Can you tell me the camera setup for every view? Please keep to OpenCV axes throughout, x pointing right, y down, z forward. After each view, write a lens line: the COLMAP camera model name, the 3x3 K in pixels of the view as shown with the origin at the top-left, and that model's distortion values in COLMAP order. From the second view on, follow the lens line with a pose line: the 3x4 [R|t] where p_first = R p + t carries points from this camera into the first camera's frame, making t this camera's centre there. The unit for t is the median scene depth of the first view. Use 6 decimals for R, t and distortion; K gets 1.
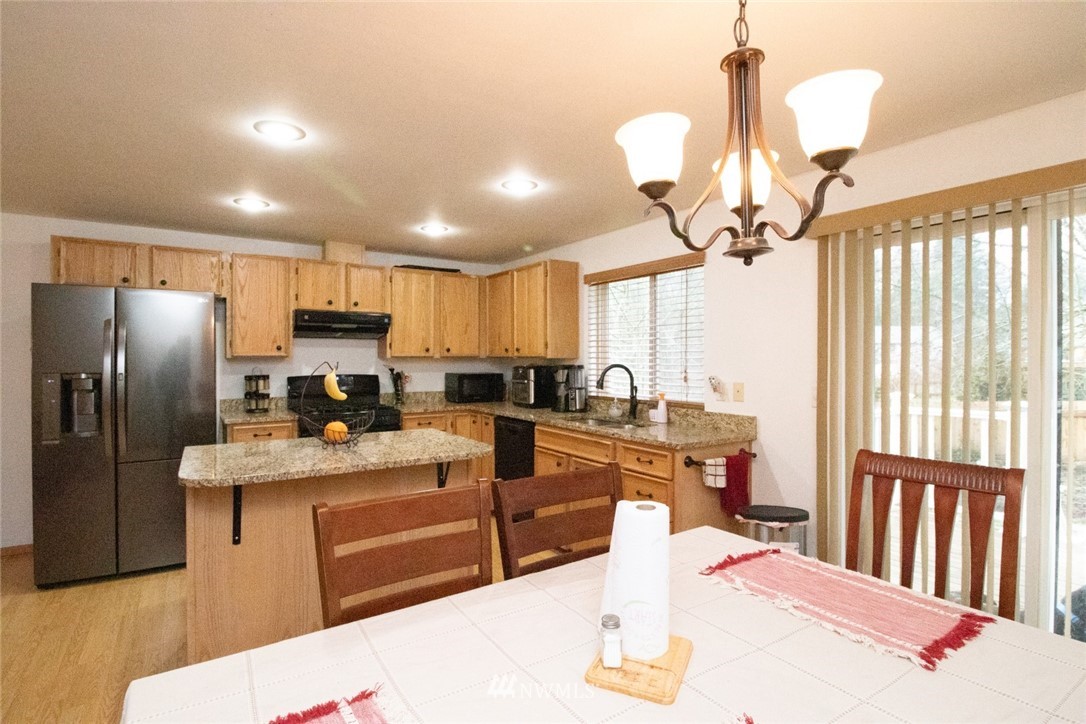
lens RADIAL K [[521.4, 0, 547.2], [0, 521.4, 361.4], [0, 0, 1]] dist [-0.017172, -0.003632]
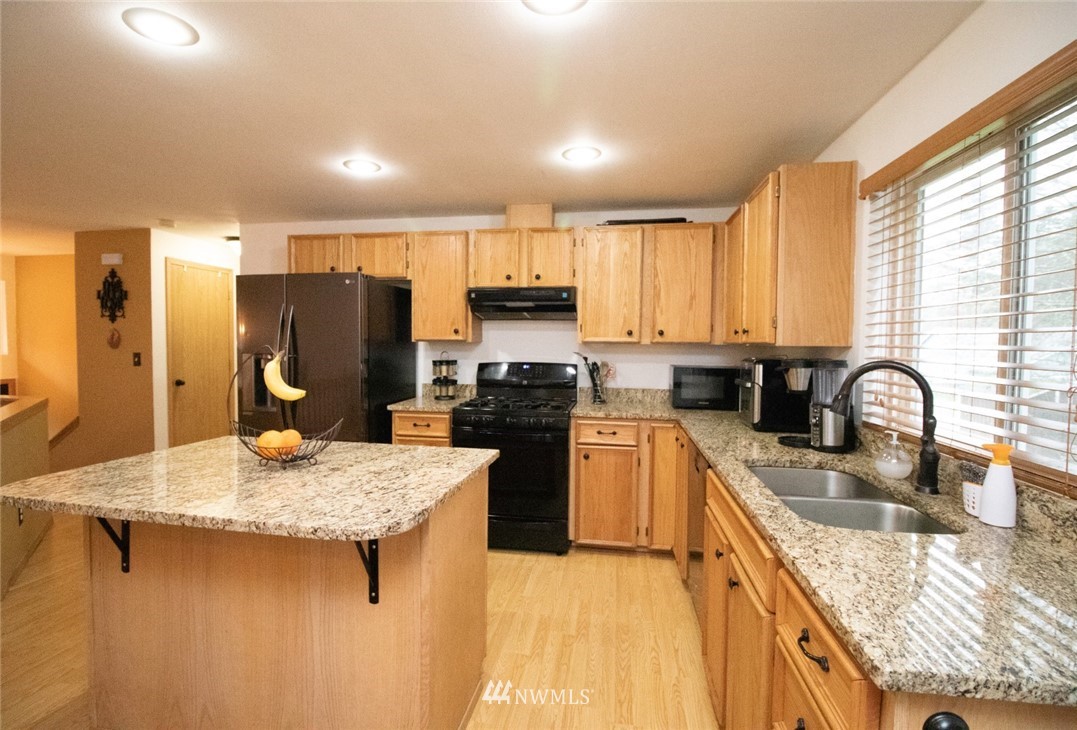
lens RADIAL K [[501.9, 0, 533.7], [0, 501.9, 366.1], [0, 0, 1]] dist [-0.012512, -0.001413]
pose [[0.726176, 0.038383, -0.686436, 0.184099], [-0.014505, 0.999073, 0.040520, -0.002242], [0.687356, -0.019468, 0.726060, 0.440885]]
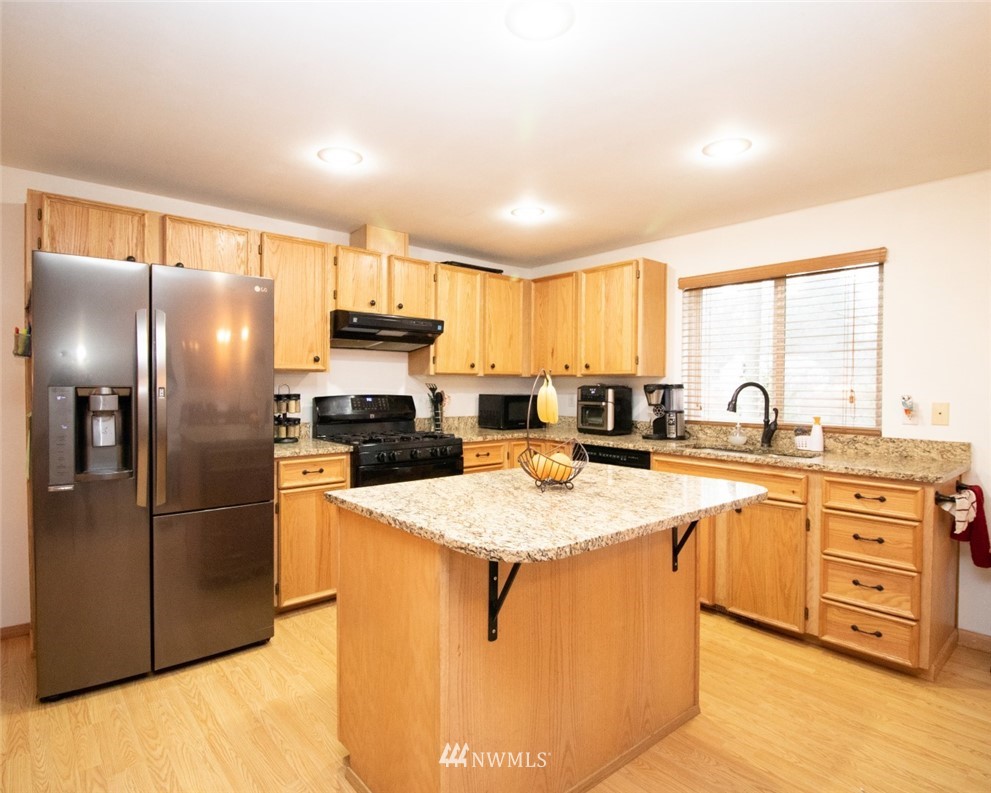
lens RADIAL K [[545.3, 0, 491.2], [0, 545.3, 395.7], [0, 0, 1]] dist [-0.017868, -0.001508]
pose [[0.993053, 0.004716, 0.117575, -0.343928], [-0.006291, 0.999895, 0.013033, 0.015942], [-0.117502, -0.013682, 0.992978, 0.157741]]
